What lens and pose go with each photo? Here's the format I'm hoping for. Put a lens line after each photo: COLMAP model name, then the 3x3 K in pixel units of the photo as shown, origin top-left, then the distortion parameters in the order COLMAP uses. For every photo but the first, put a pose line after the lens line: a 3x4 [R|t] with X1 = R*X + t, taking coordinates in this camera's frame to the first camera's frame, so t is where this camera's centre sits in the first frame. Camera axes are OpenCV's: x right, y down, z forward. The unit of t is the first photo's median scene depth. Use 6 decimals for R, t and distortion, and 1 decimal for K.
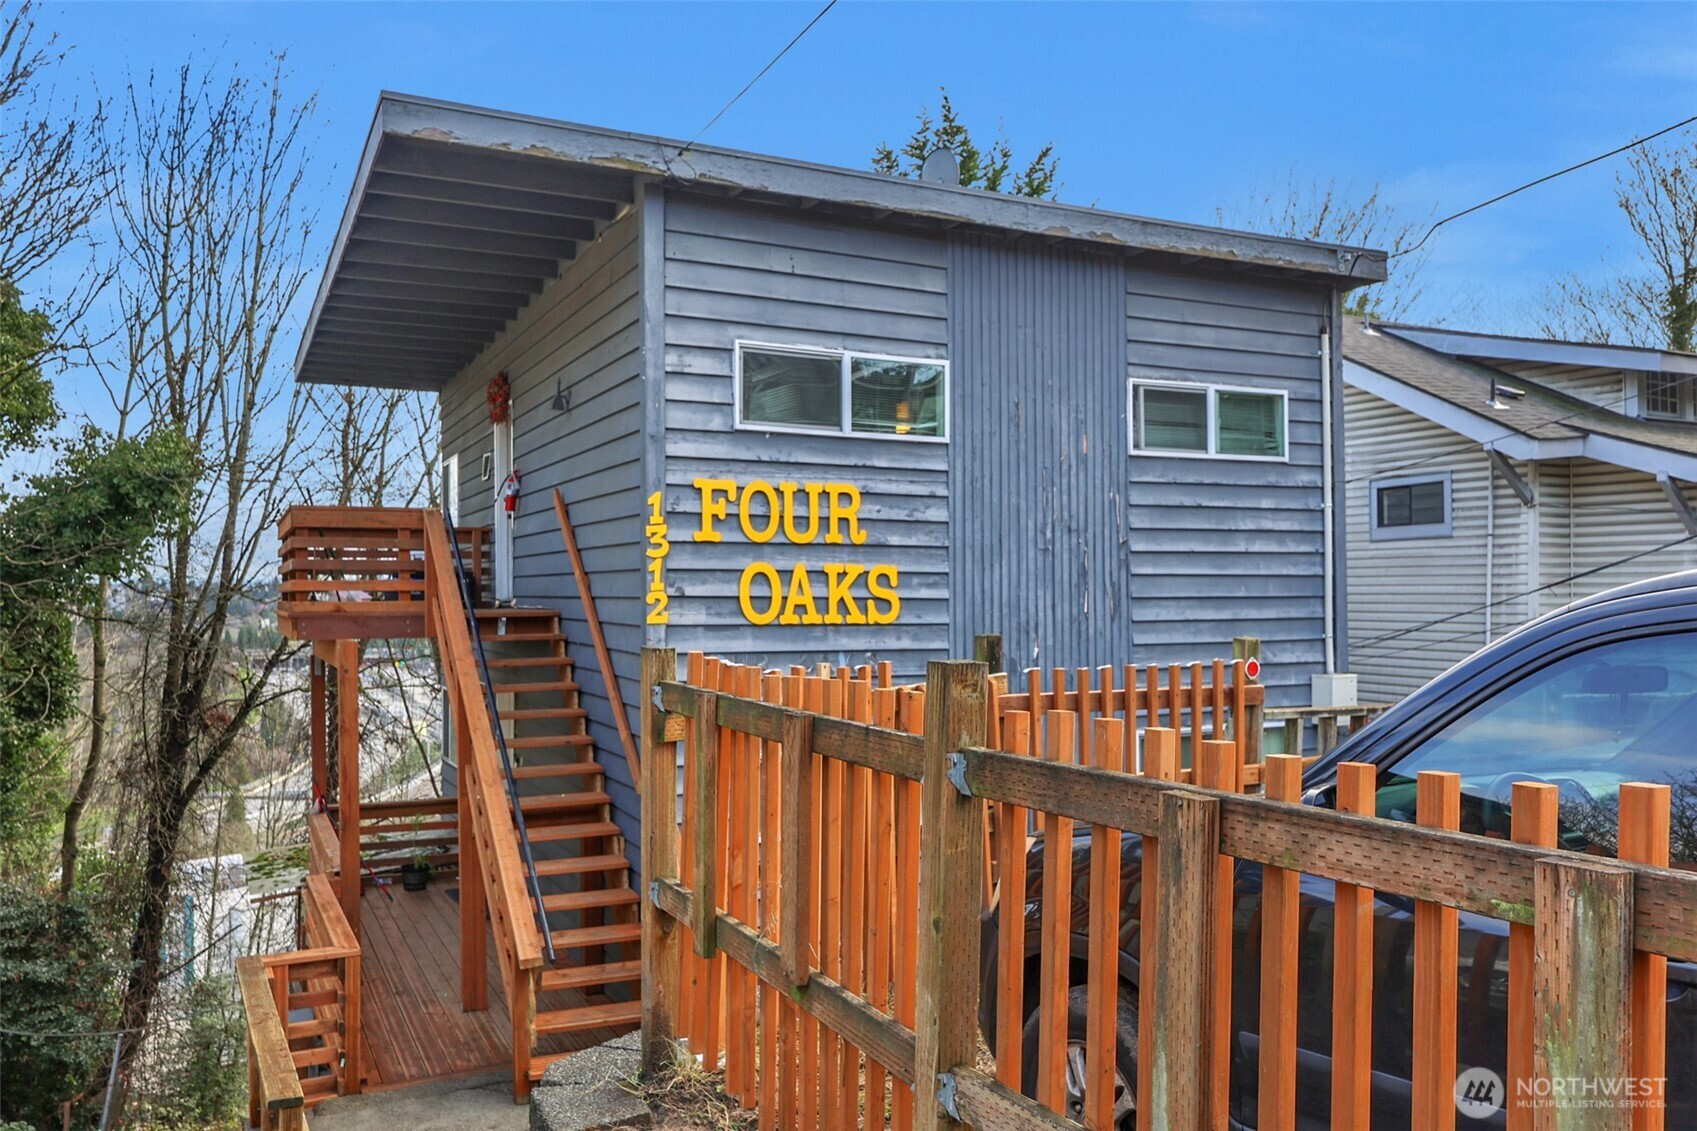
lens RADIAL K [[1279.2, 0, 850.2], [0, 1279.2, 573.7], [0, 0, 1]] dist [-0.010834, -0.003476]
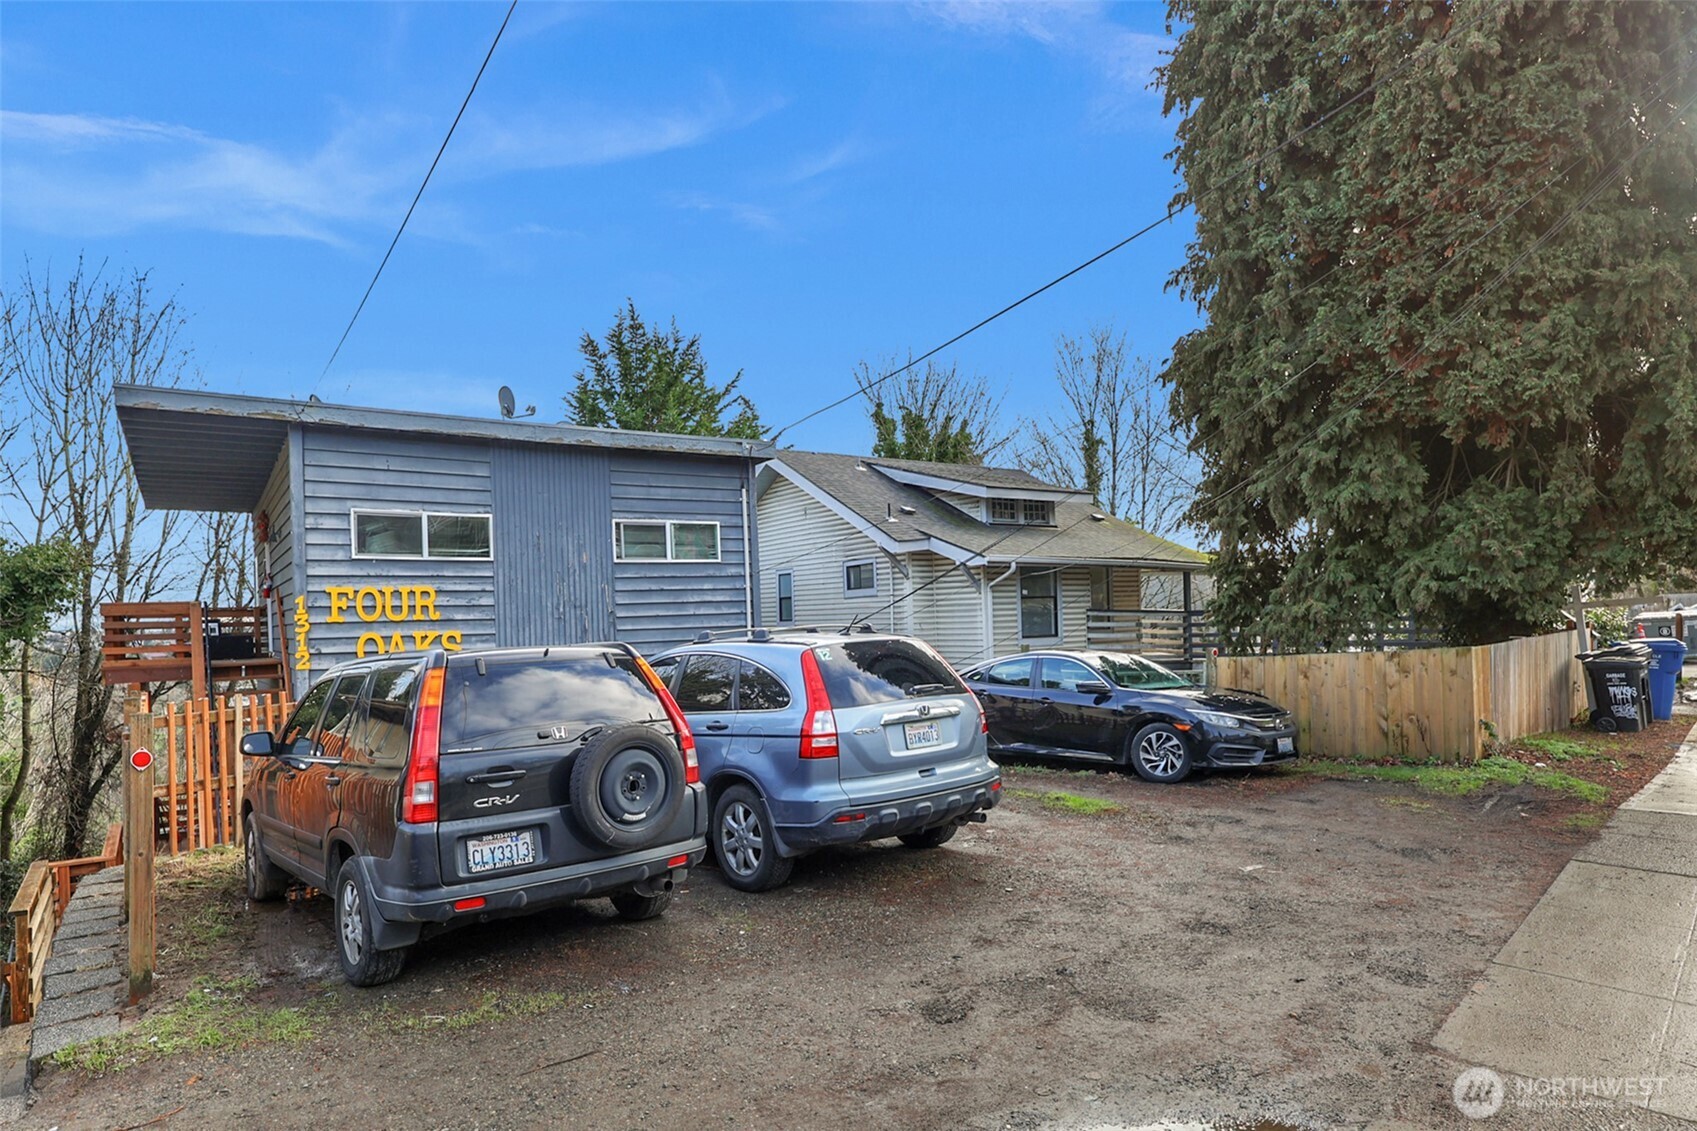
lens RADIAL K [[967.9, 0, 825.3], [0, 967.9, 600.4], [0, 0, 1]] dist [-0.001973, 0.003351]
pose [[0.991967, -0.024898, 0.124022, 0.376224], [0.025590, 0.999665, -0.003995, -0.030638], [-0.123881, 0.007137, 0.992271, -0.401028]]
